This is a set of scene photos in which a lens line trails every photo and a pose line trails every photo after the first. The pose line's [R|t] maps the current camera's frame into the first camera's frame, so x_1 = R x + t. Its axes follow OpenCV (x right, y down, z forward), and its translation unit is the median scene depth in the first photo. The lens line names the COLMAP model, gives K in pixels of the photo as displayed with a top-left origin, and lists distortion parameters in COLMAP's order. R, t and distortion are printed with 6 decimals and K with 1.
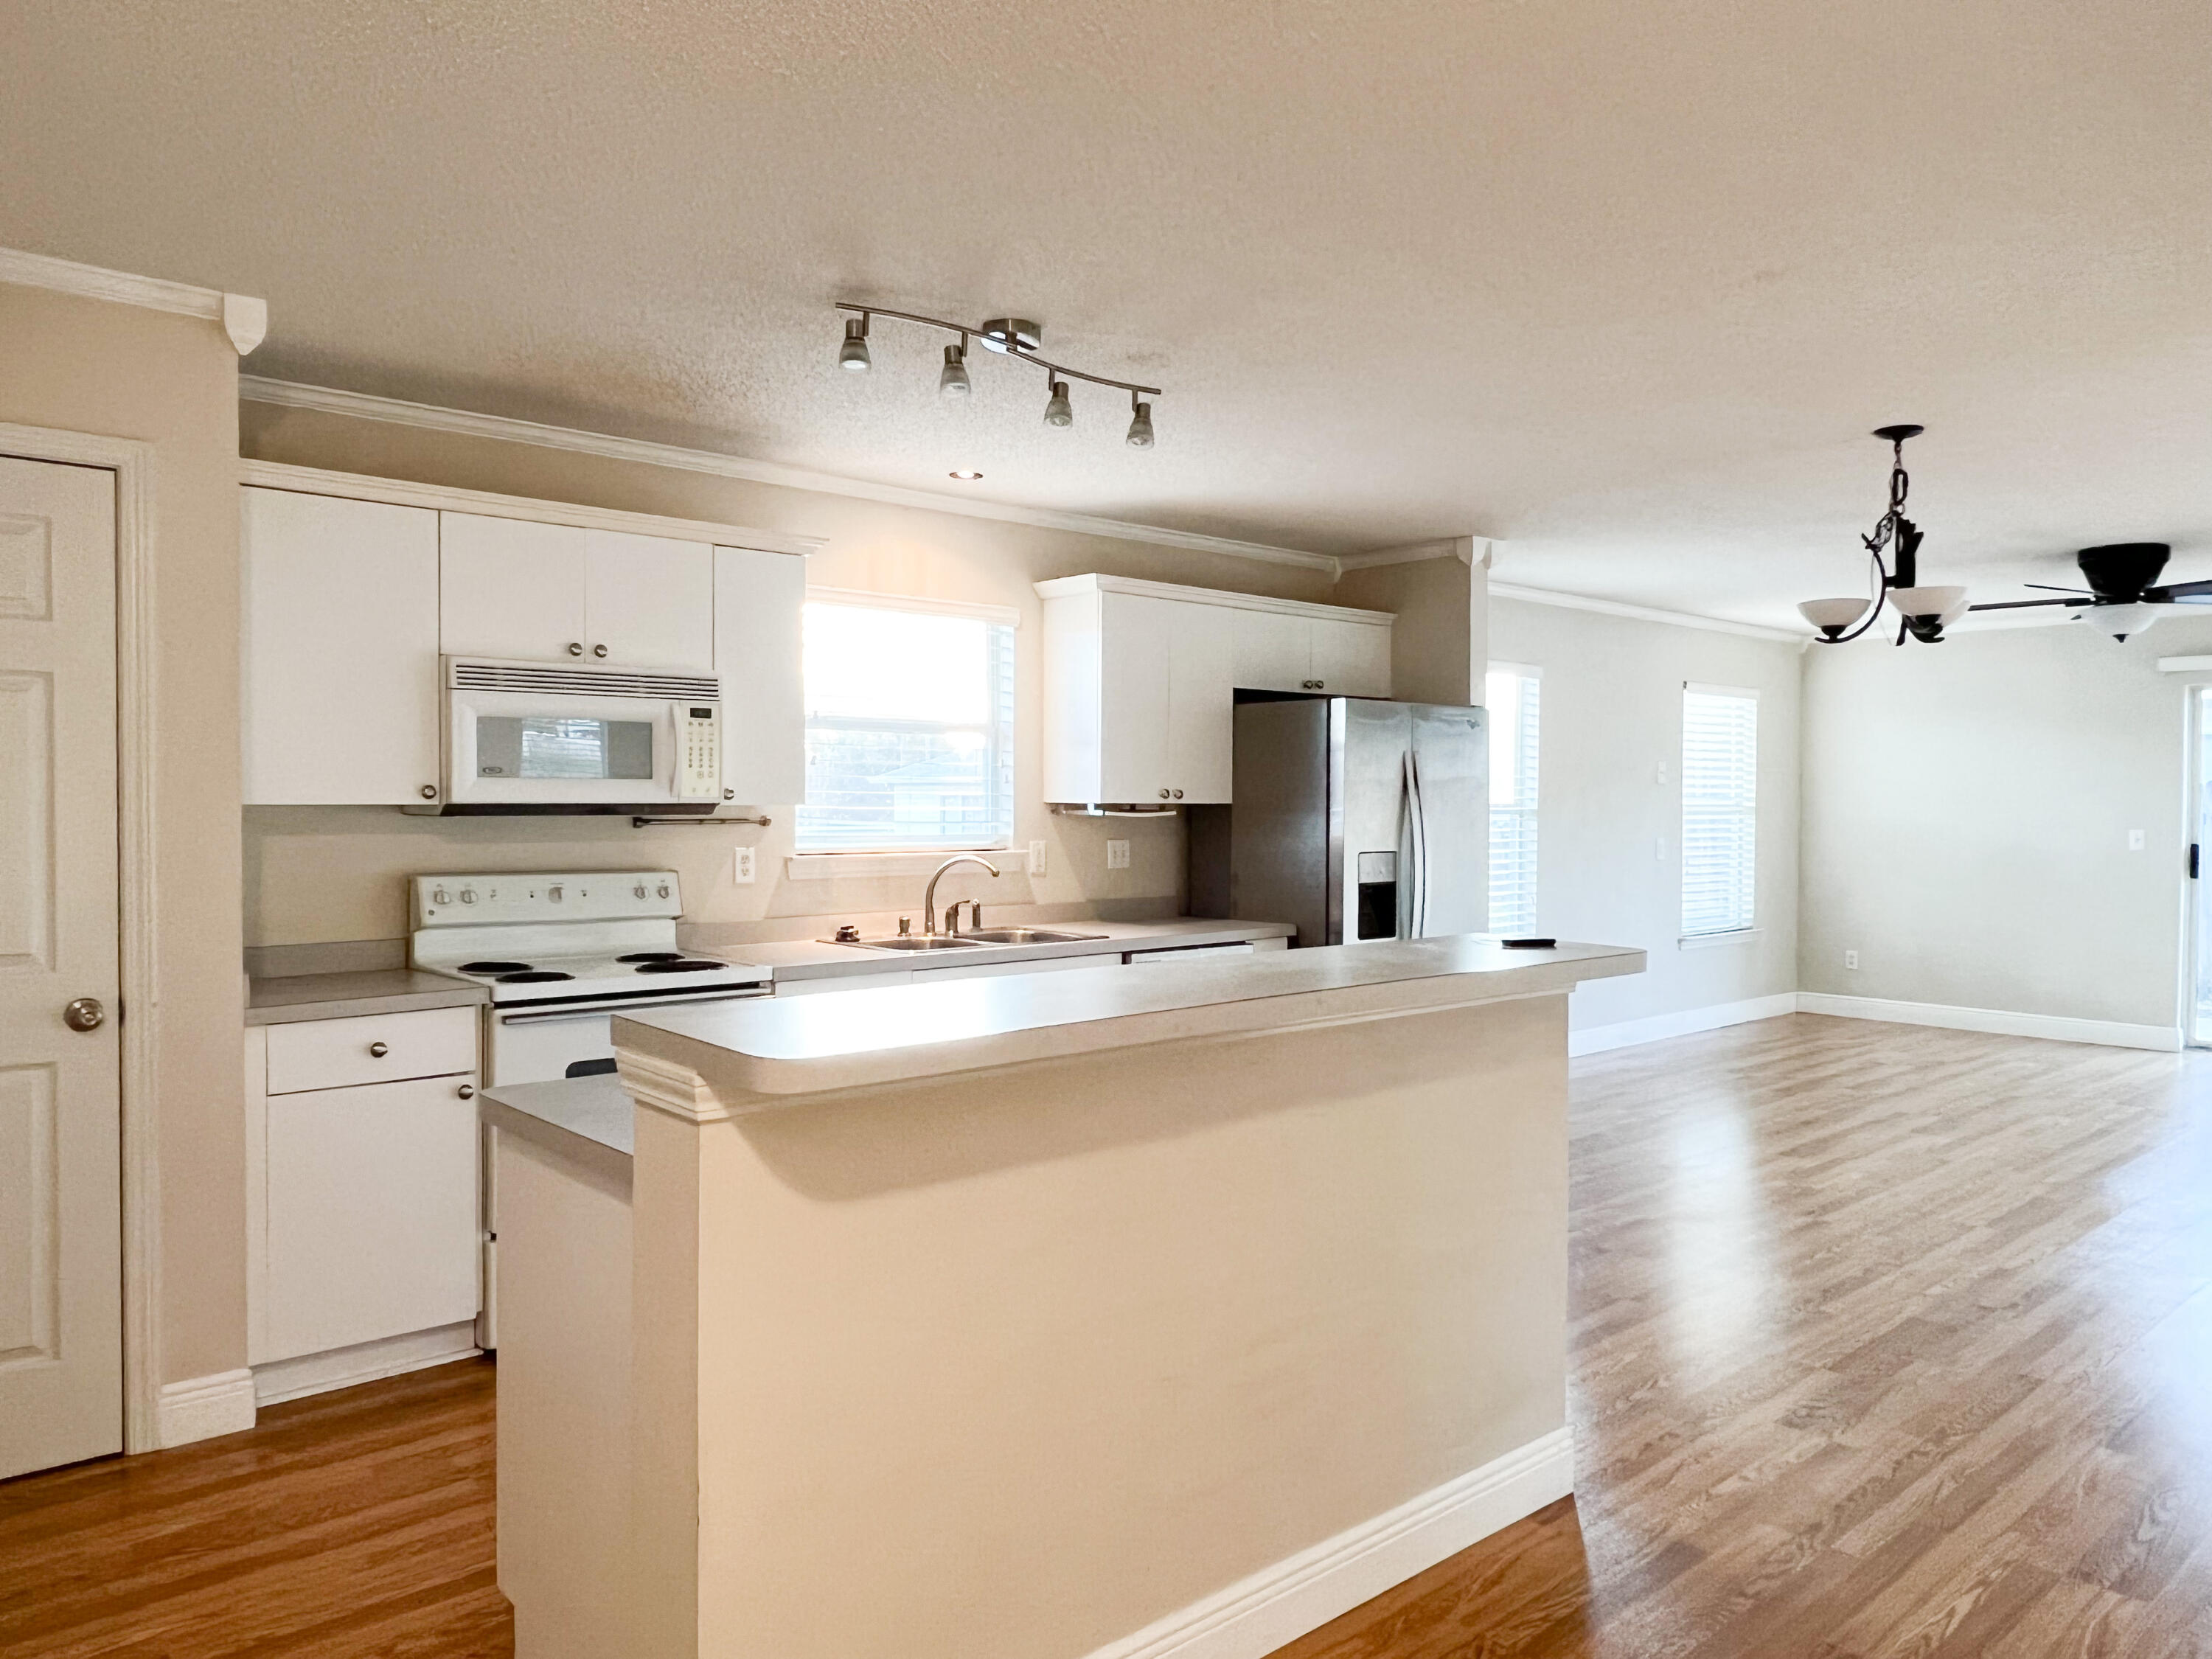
lens RADIAL K [[1521.6, 0, 1096.0], [0, 1521.6, 832.4], [0, 0, 1]] dist [-0.009107, 0.004371]
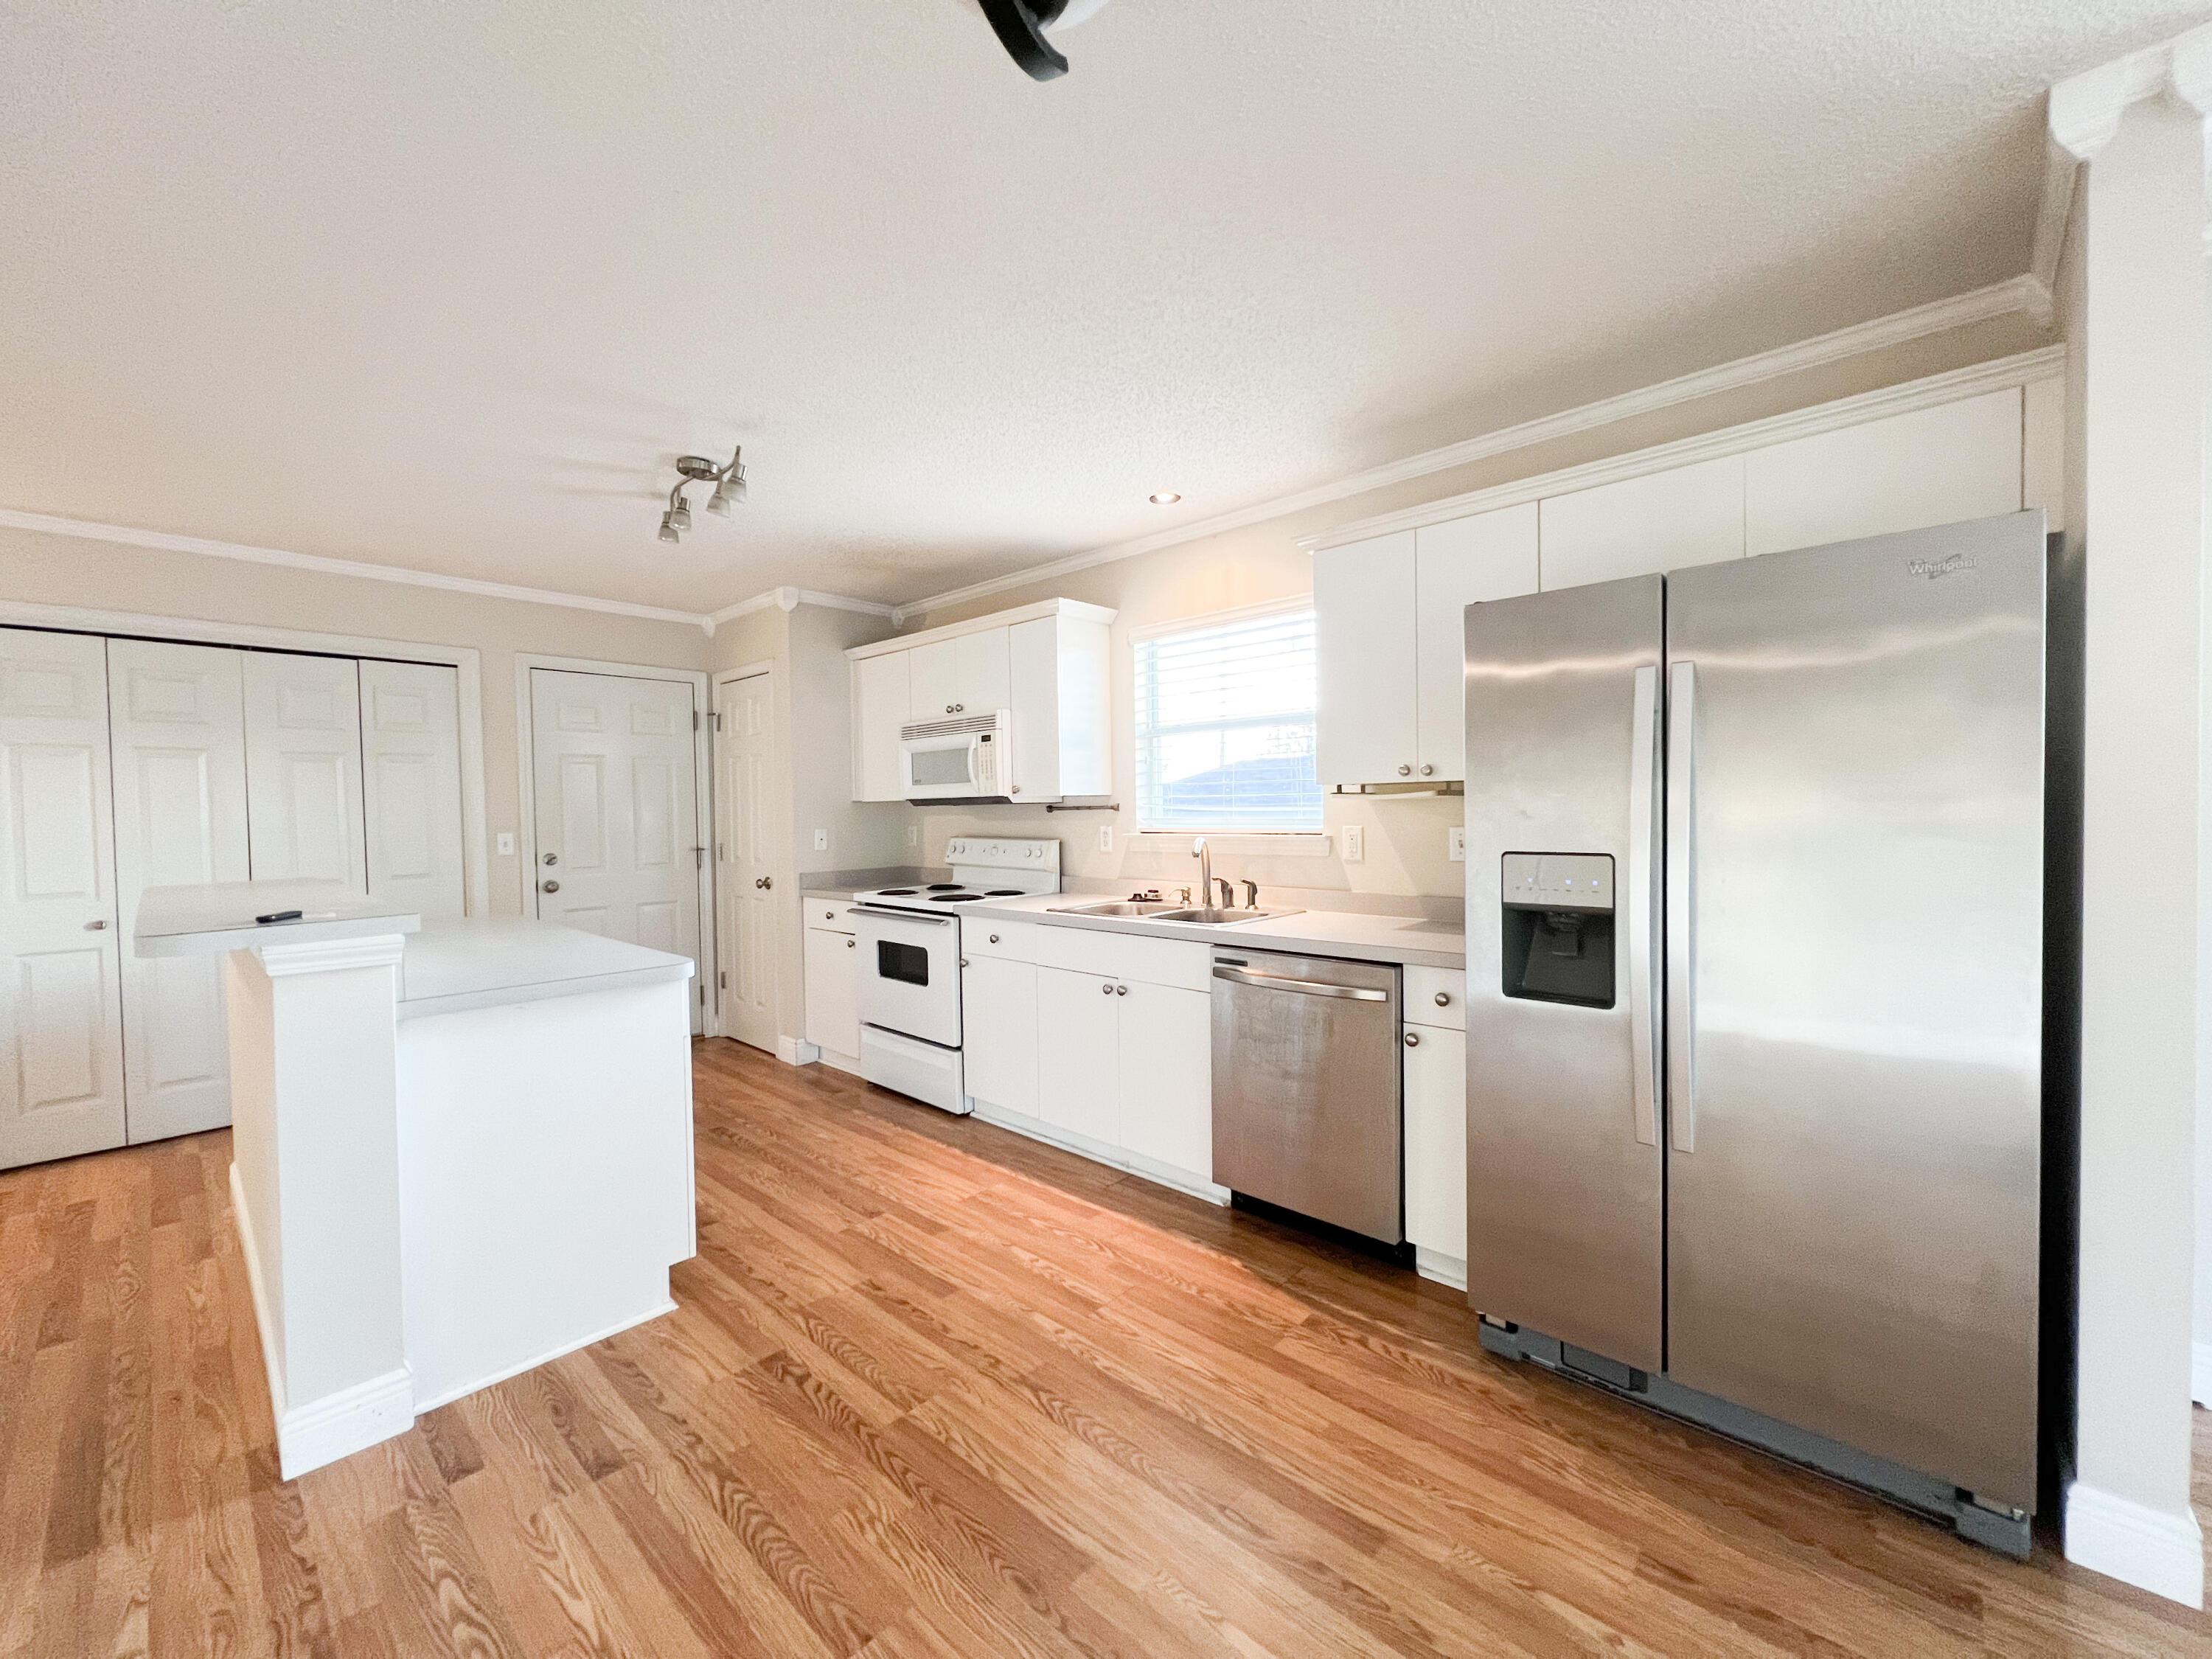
lens RADIAL K [[880.1, 0, 1107.2], [0, 880.1, 824.5], [0, 0, 1]] dist [-0.001503, 0.000201]
pose [[0.102774, 0.011630, -0.994637, 0.500872], [-0.005832, 0.999922, 0.011089, -0.000666], [0.994688, 0.004661, 0.102833, 0.791585]]
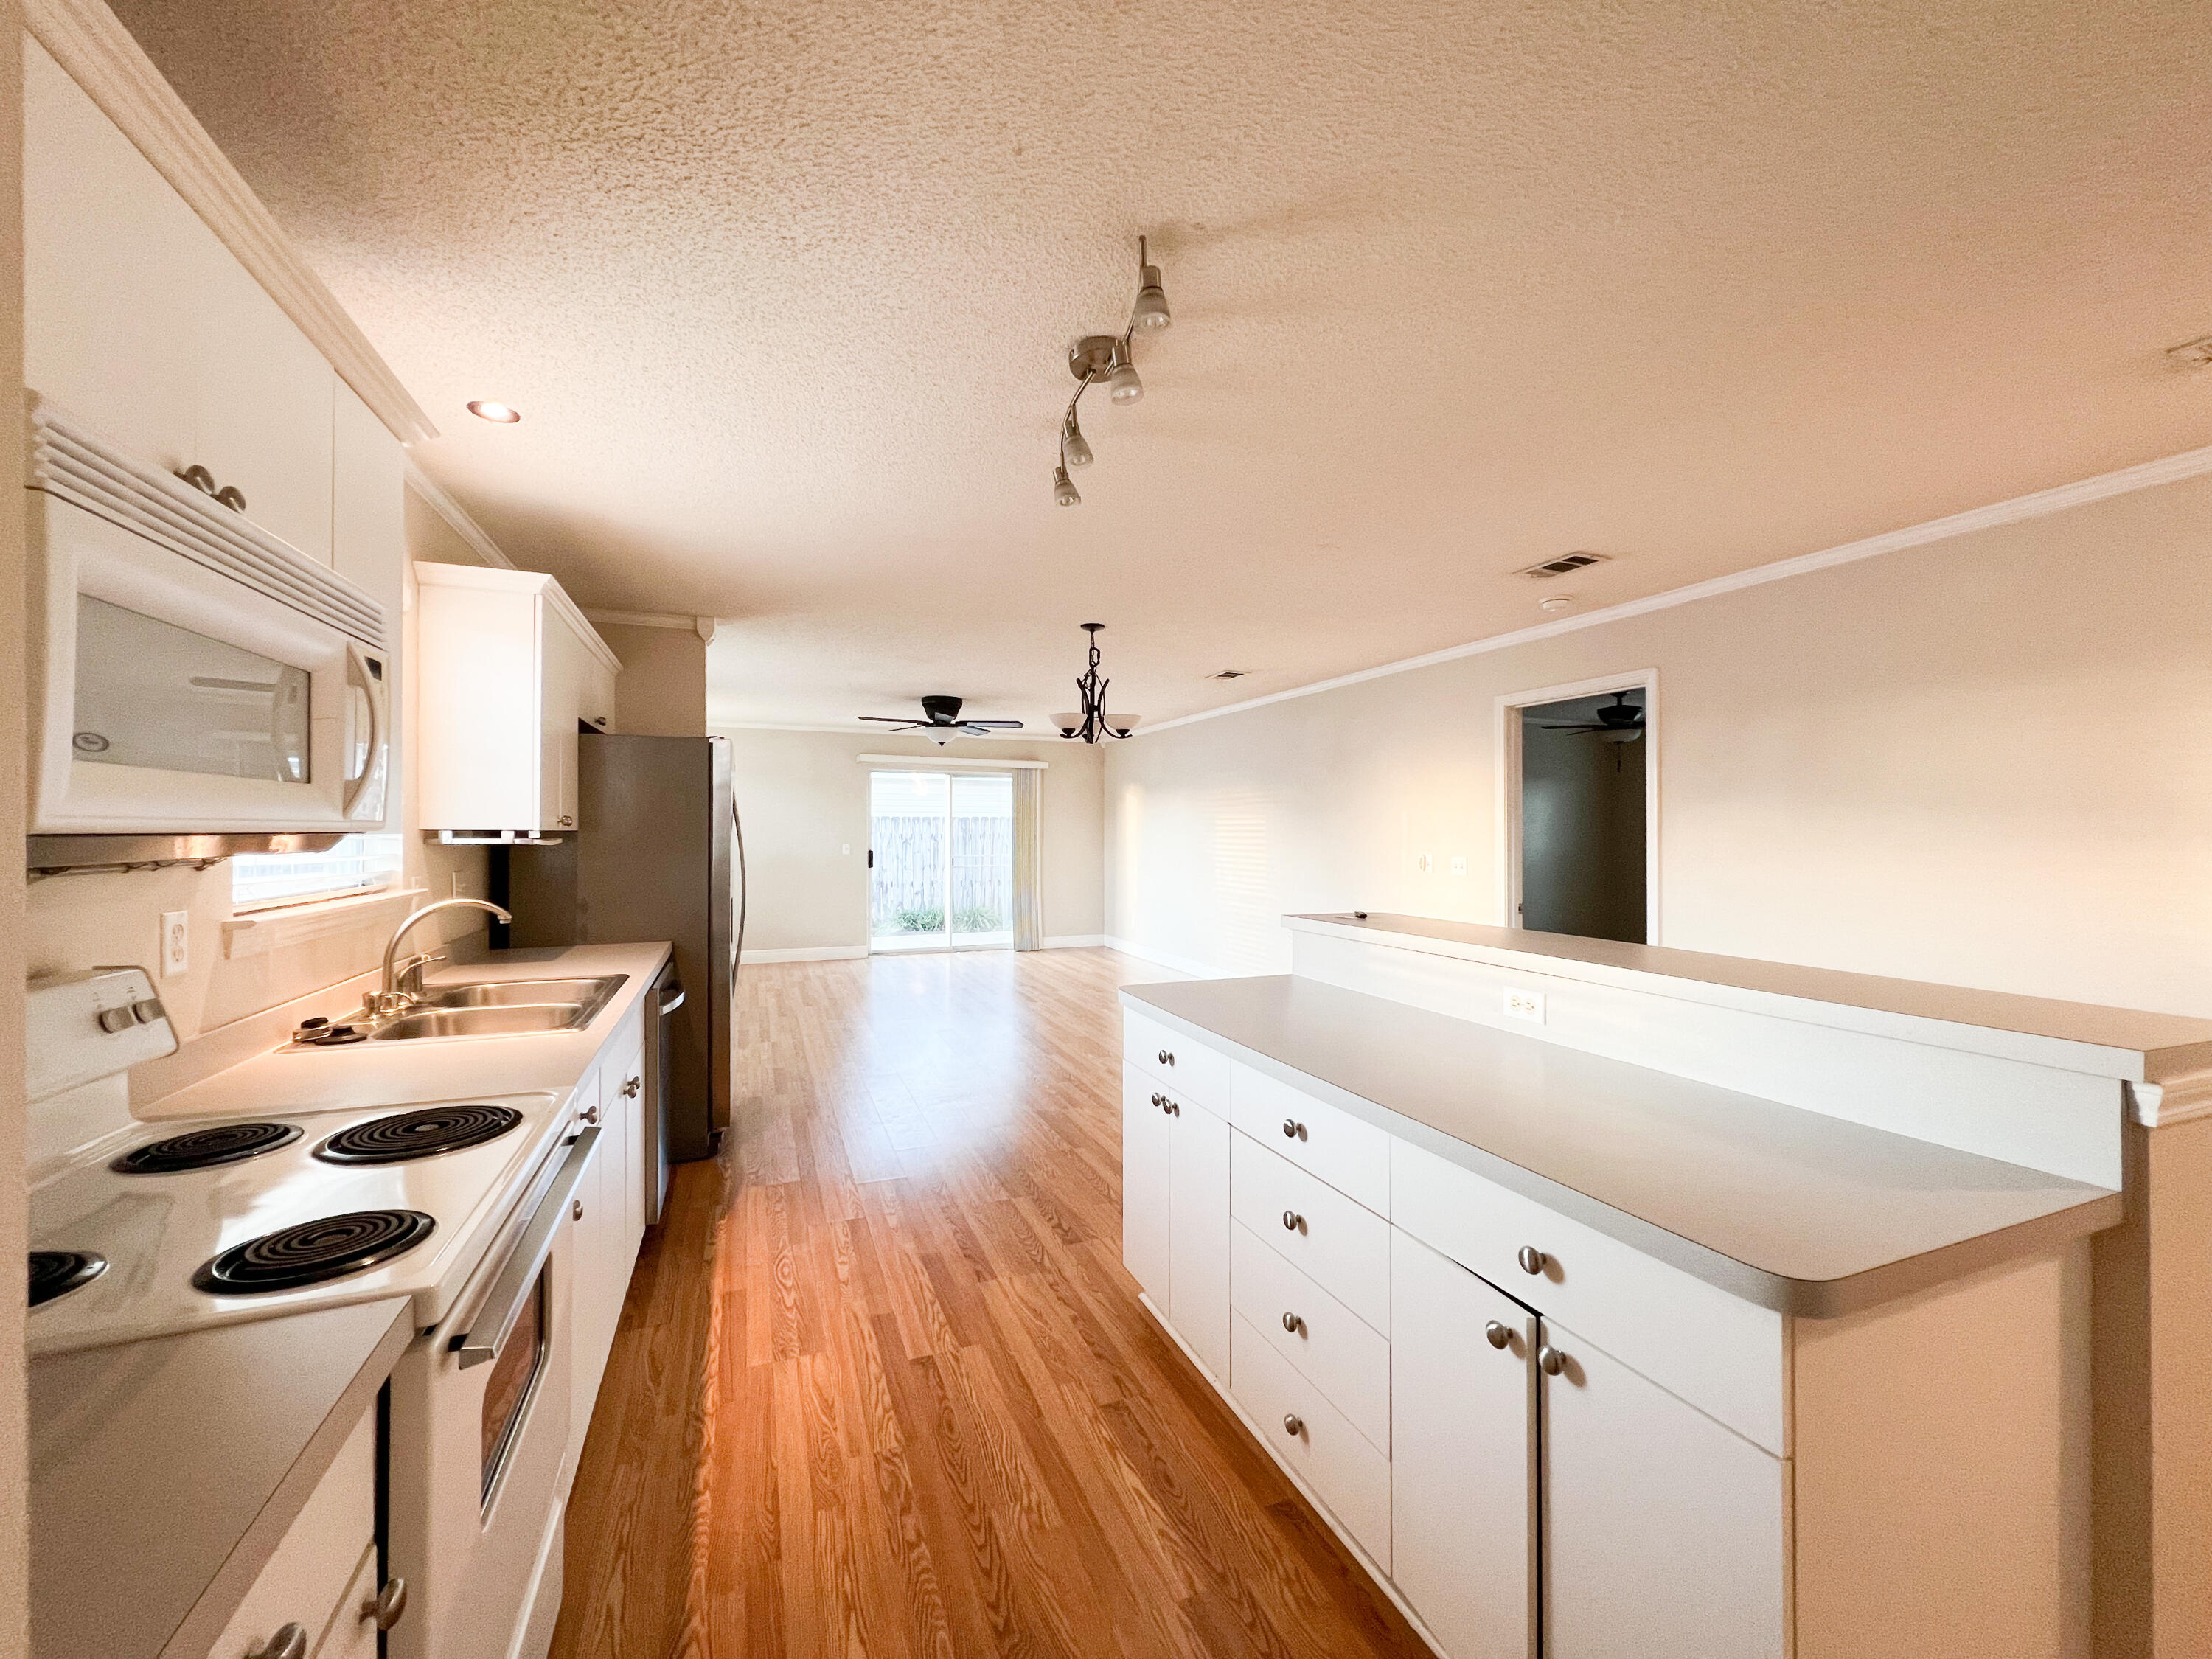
lens RADIAL K [[880.1, 0, 1106.2], [0, 880.1, 830.4], [0, 0, 1]] dist [-0.001503, 0.000201]
pose [[0.331378, -0.002076, 0.943496, -0.363161], [0.019260, 0.999804, -0.004565, -0.009969], [-0.943301, 0.019684, 0.331353, 0.494673]]
